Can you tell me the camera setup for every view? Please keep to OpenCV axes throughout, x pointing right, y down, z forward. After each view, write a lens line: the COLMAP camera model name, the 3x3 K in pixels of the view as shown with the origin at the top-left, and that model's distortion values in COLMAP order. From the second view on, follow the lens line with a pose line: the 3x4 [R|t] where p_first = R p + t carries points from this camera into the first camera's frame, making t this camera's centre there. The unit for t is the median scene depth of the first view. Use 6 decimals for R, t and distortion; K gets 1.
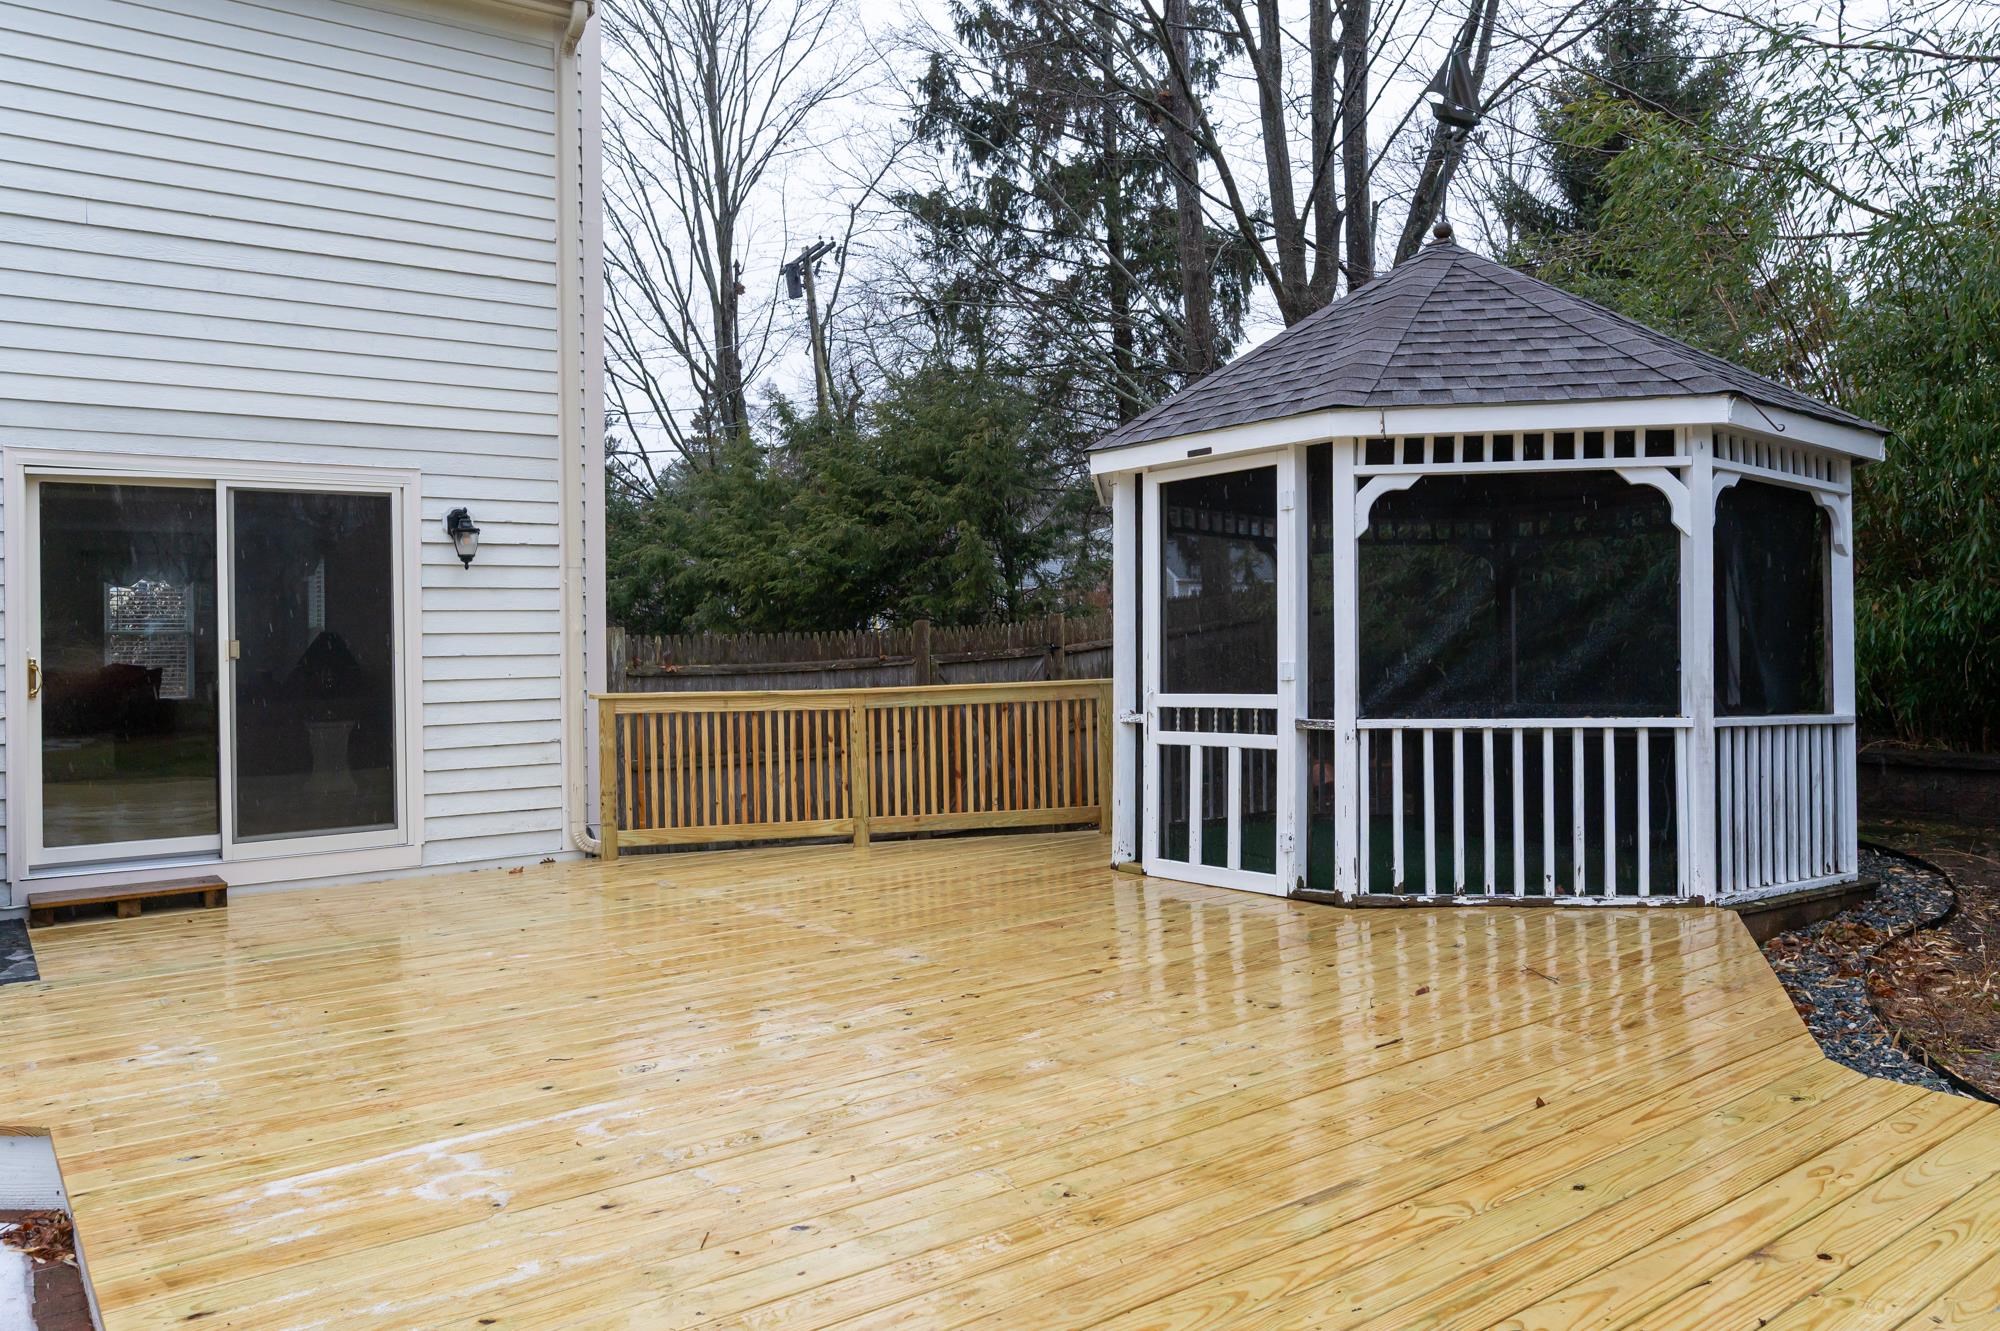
lens RADIAL K [[1418.3, 0, 1000.9], [0, 1418.3, 656.7], [0, 0, 1]] dist [-0.006134, -0.001092]
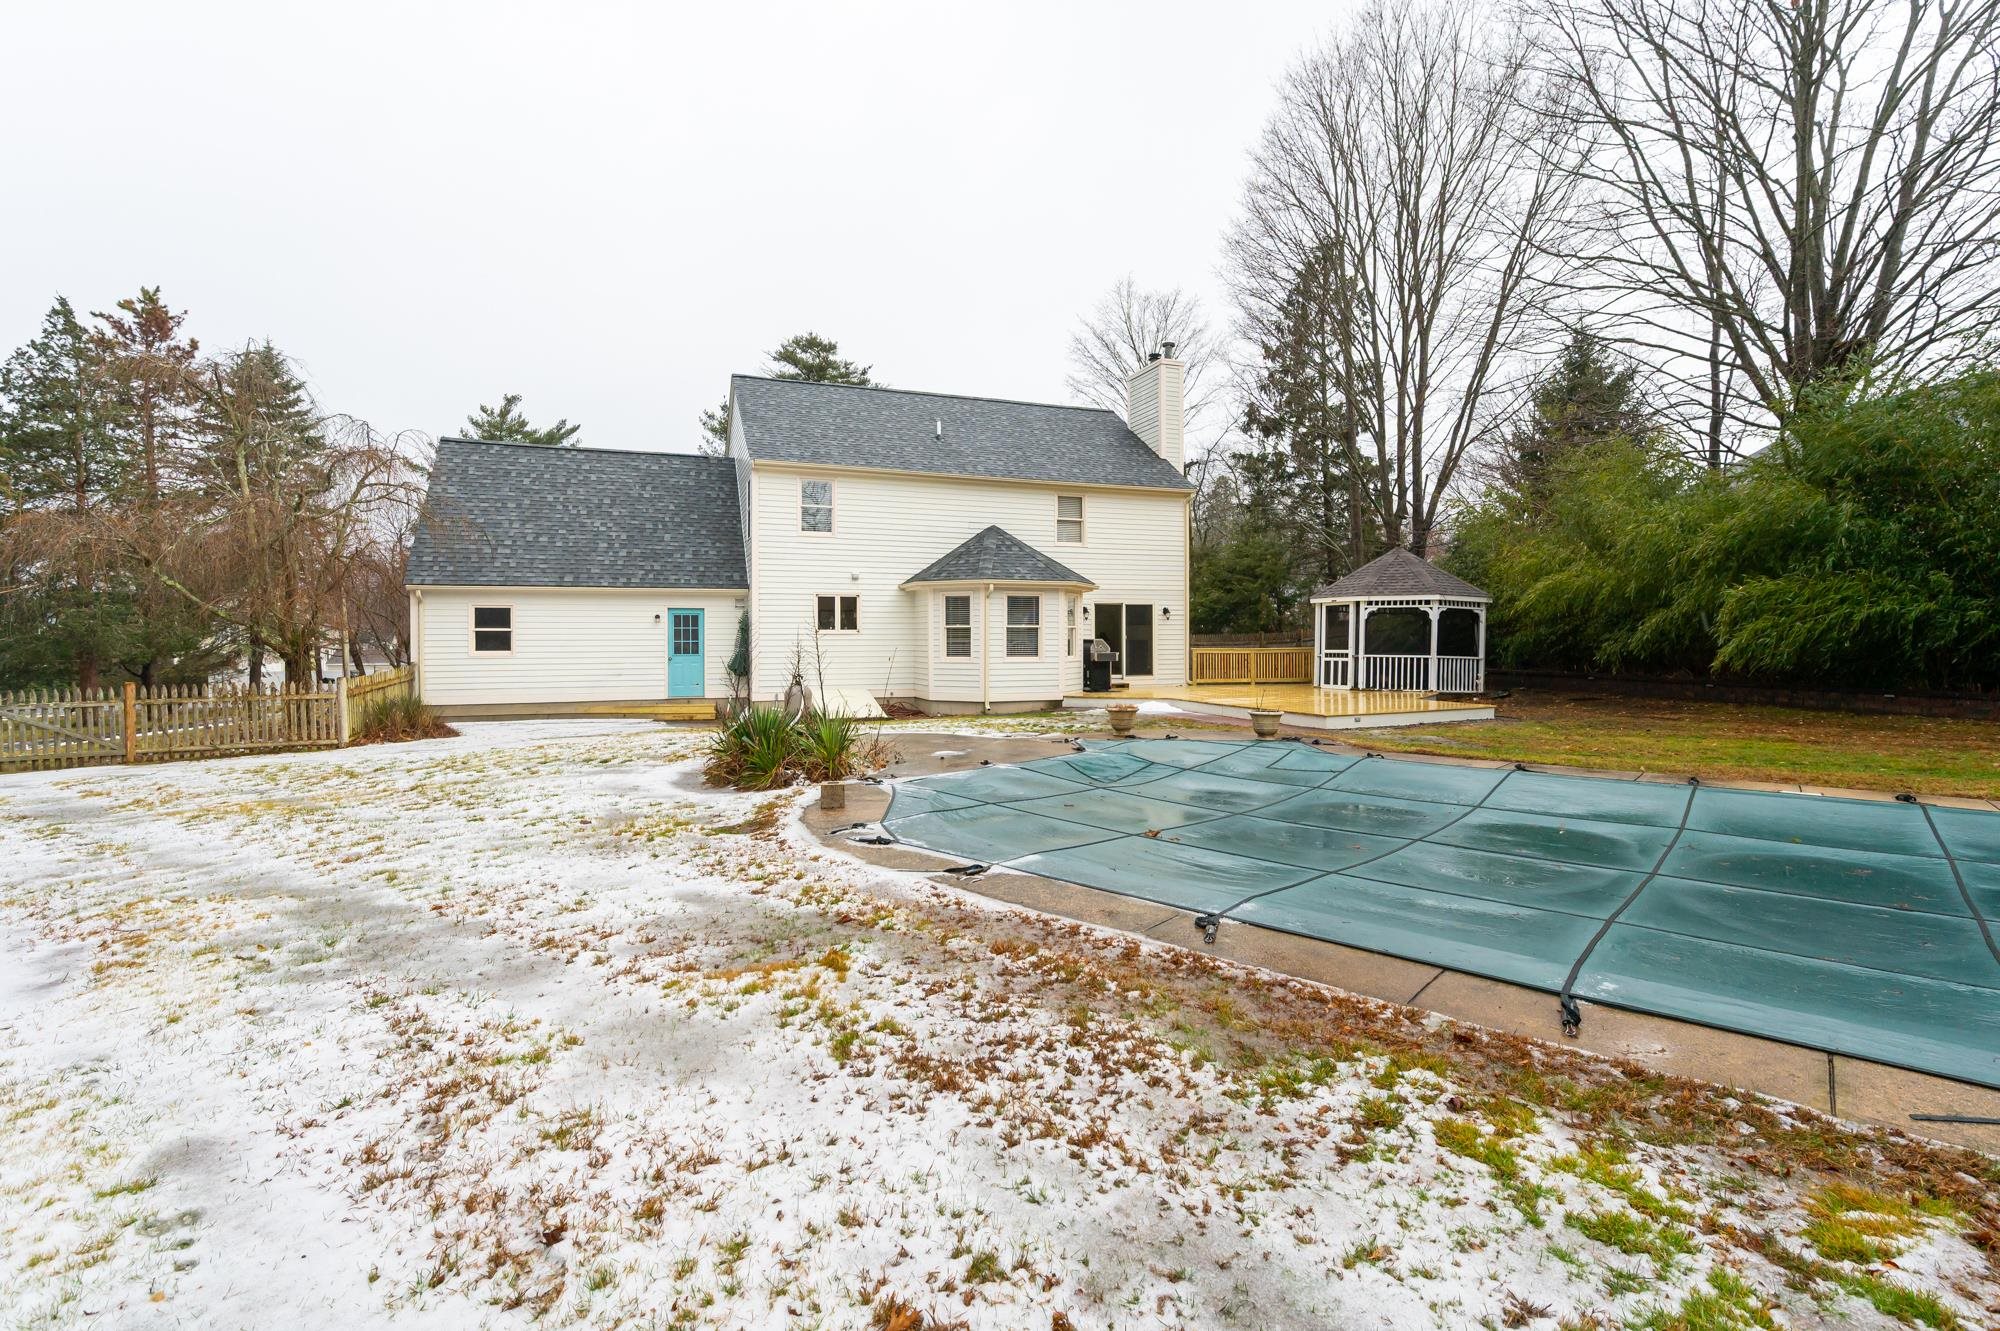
lens RADIAL K [[941.9, 0, 998.0], [0, 941.9, 653.3], [0, 0, 1]] dist [0.001840, 0.000075]
pose [[0.966651, 0.021815, -0.255166, -0.147011], [-0.018625, 0.999715, 0.014912, 0.010721], [0.255419, -0.009662, 0.966782, -2.416587]]
